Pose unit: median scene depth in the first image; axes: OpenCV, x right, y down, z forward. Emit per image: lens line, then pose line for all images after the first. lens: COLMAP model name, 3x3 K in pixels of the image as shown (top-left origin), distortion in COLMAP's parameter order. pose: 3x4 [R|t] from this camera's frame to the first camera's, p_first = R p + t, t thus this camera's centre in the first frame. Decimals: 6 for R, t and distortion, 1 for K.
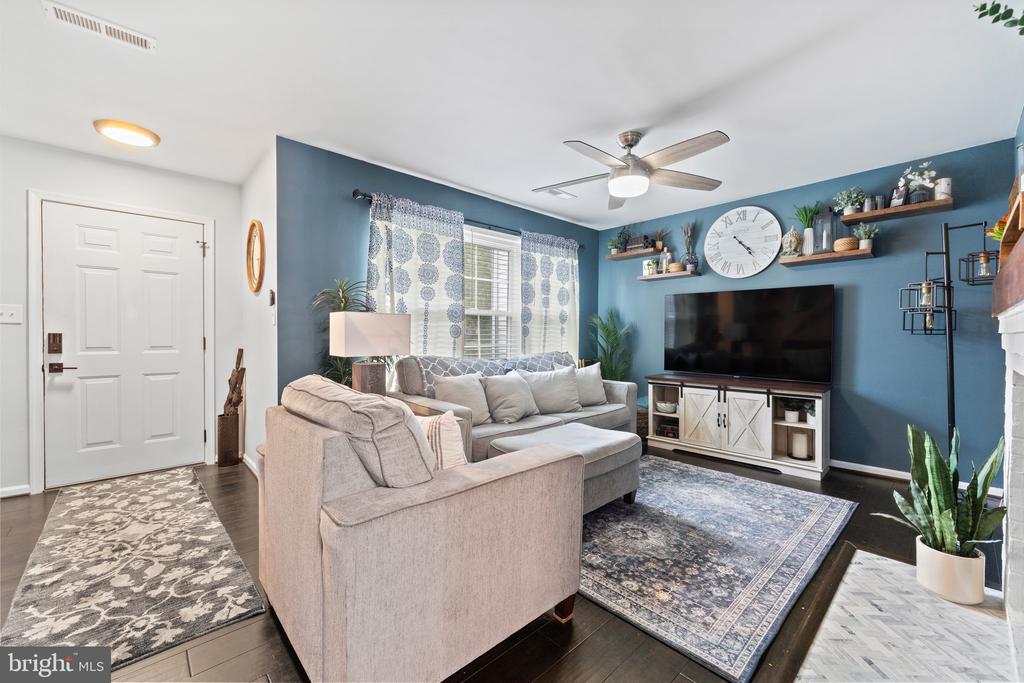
lens RADIAL K [[412.9, 0, 480.1], [0, 412.9, 338.9], [0, 0, 1]] dist [-0.000401, -0.000285]
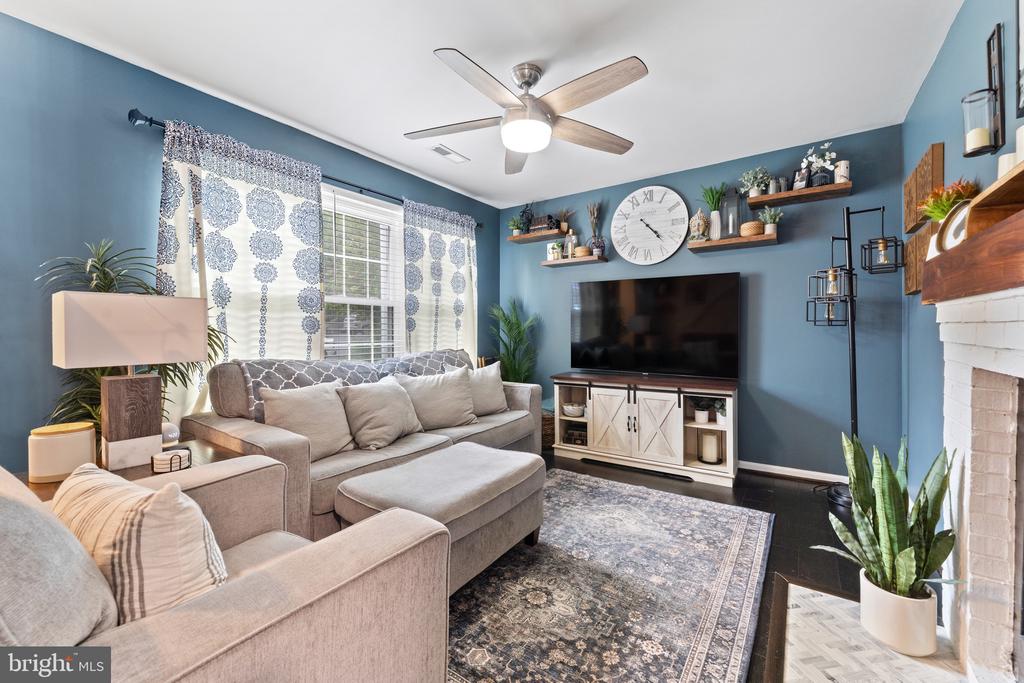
lens RADIAL K [[429.5, 0, 490.9], [0, 429.5, 331.9], [0, 0, 1]] dist [-0.000391, -0.000023]
pose [[0.971849, -0.008592, 0.235449, 0.087324], [0.009383, 0.999953, -0.002242, -0.001004], [-0.235419, 0.004388, 0.971884, 0.200802]]
